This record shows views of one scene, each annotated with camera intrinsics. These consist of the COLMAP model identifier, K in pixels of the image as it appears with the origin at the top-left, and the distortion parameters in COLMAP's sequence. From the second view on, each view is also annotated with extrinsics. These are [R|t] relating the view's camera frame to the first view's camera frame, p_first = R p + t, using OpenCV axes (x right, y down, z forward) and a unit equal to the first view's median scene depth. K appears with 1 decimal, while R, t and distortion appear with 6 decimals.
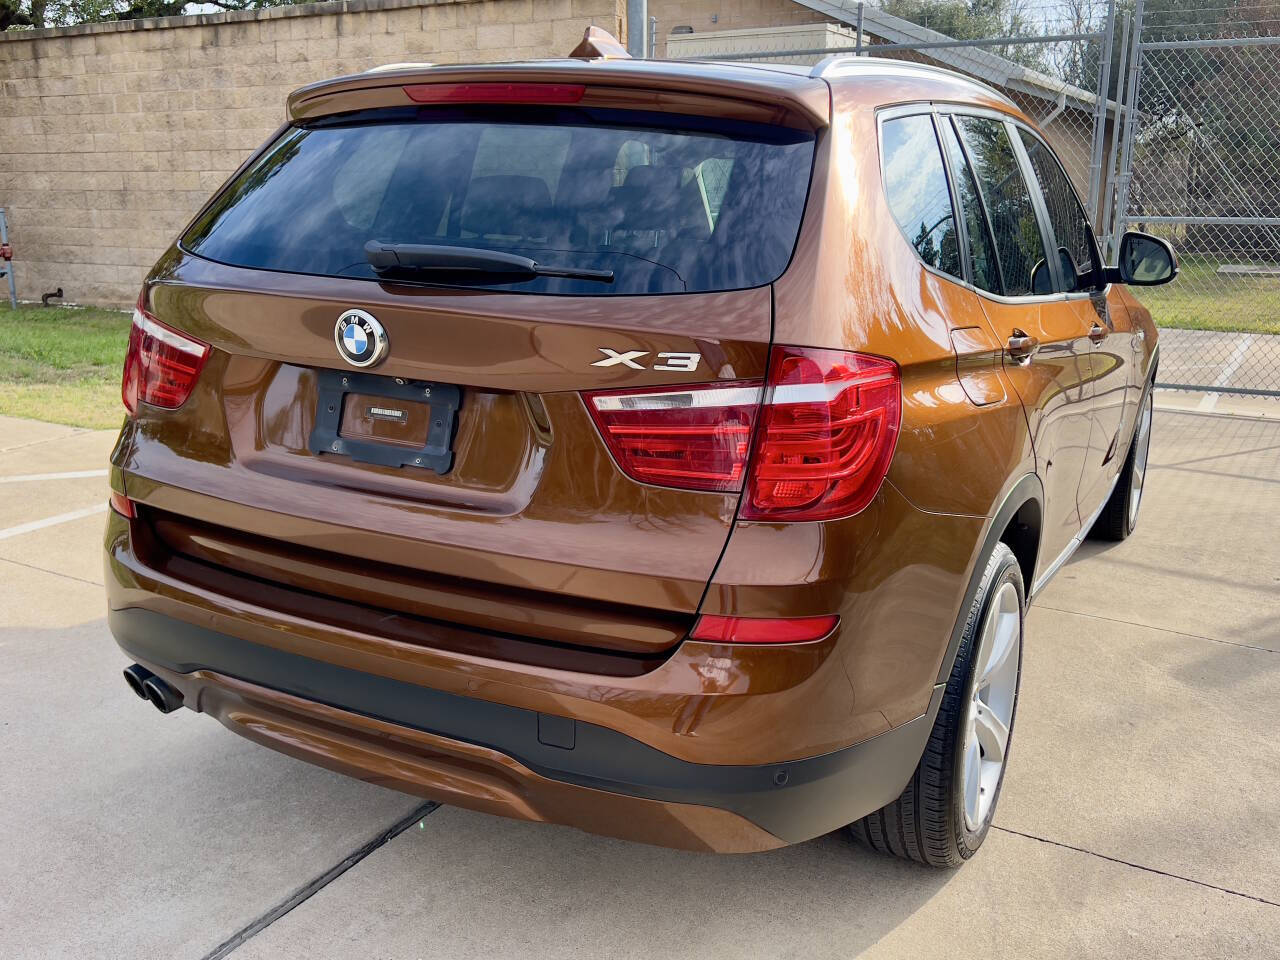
lens RADIAL K [[1247.3, 0, 665.0], [0, 1247.3, 477.3], [0, 0, 1]] dist [0.000815, 0.024403]
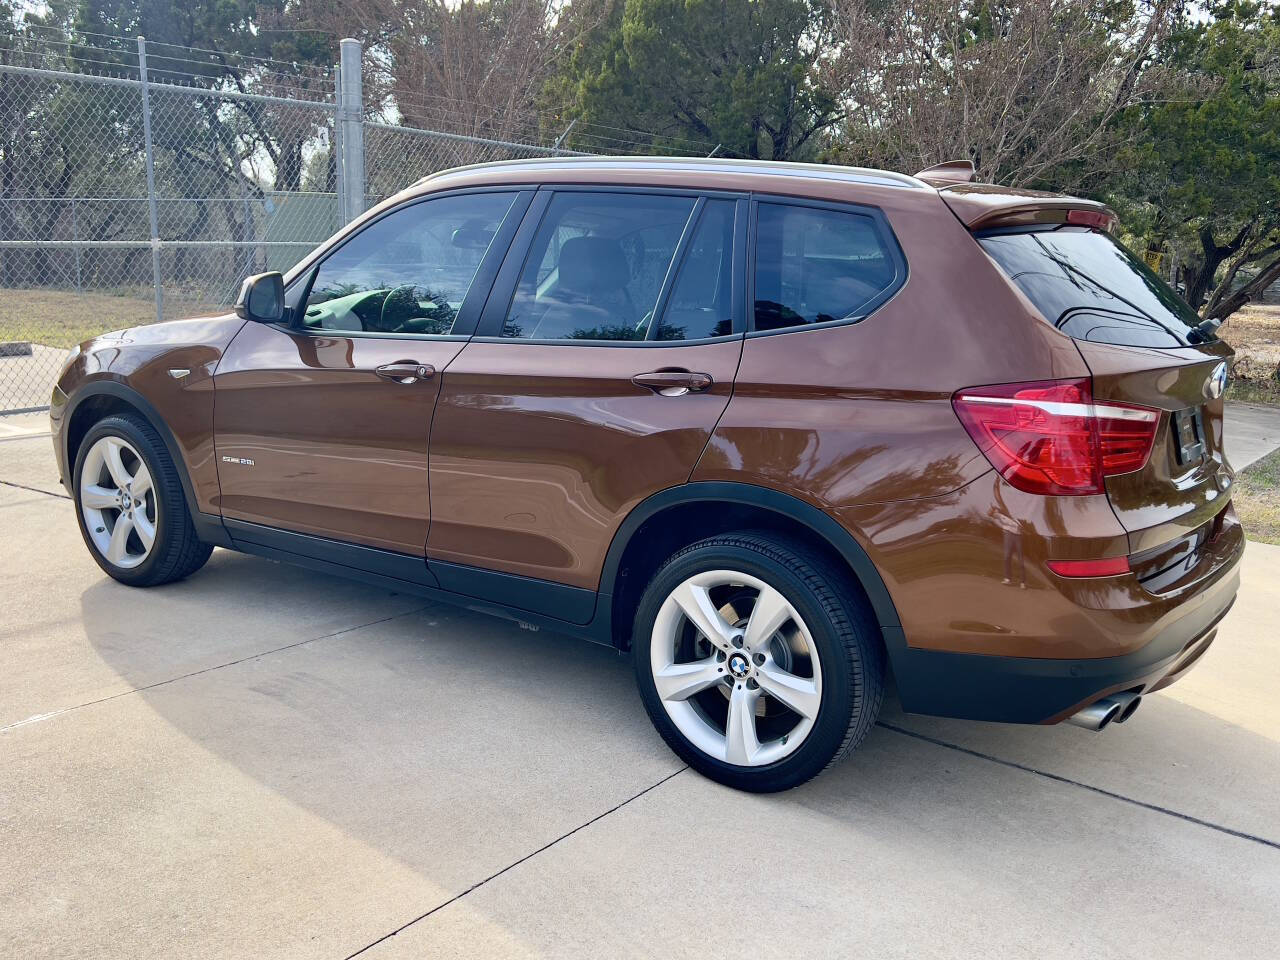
lens RADIAL K [[1210.0, 0, 640.0], [0, 1210.0, 480.0], [0, 0, 1]] dist [0.101389, -0.132134]
pose [[0.136397, -0.215149, 0.967009, -1.871889], [0.198903, 0.962202, 0.186024, -0.421330], [-0.970481, 0.166968, 0.174035, 1.445473]]
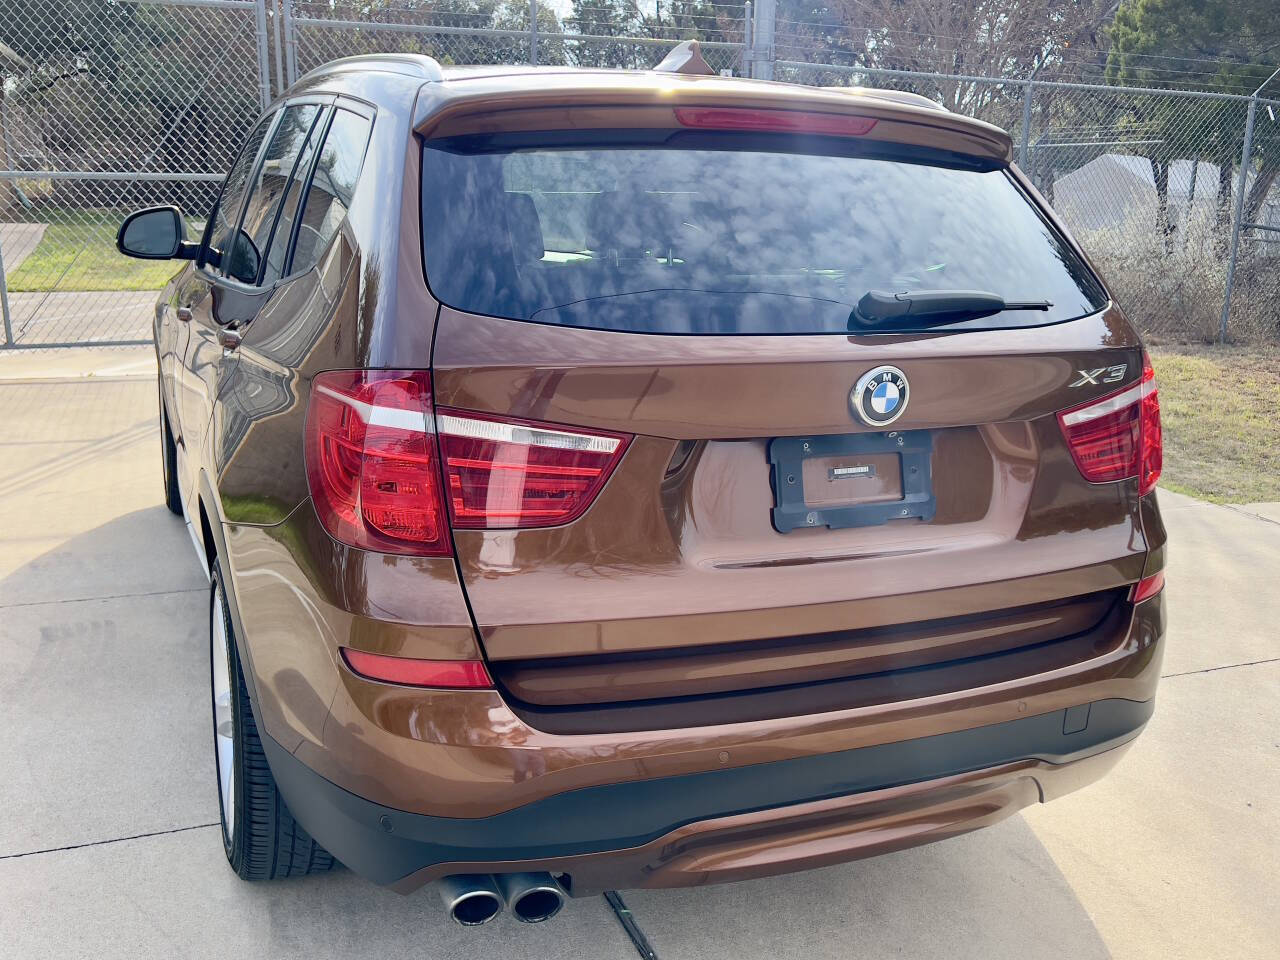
lens RADIAL K [[1215.6, 0, 640.0], [0, 1215.6, 480.0], [0, 0, 1]] dist [0.089227, -0.135901]
pose [[0.624220, -0.199138, 0.755443, -1.044481], [0.165173, 0.978750, 0.121520, -0.187861], [-0.763589, 0.048924, 0.643847, 0.542331]]
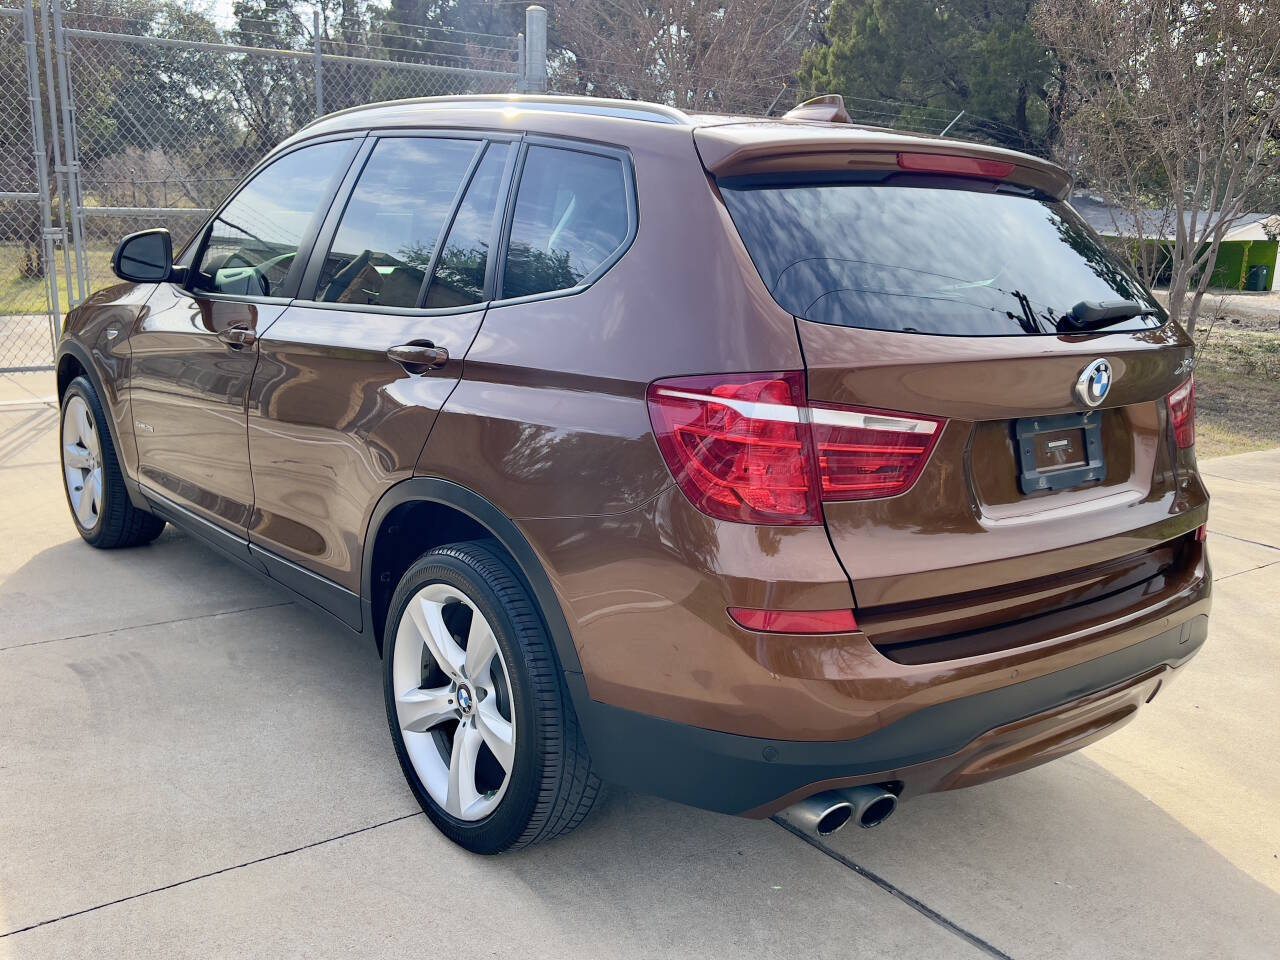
lens RADIAL K [[1228.9, 0, 626.5], [0, 1228.9, 486.8], [0, 0, 1]] dist [0.083325, -0.135276]
pose [[0.384345, -0.214863, 0.897838, -1.480548], [0.180495, 0.971259, 0.155168, -0.275268], [-0.905373, 0.102417, 0.412081, 0.911516]]
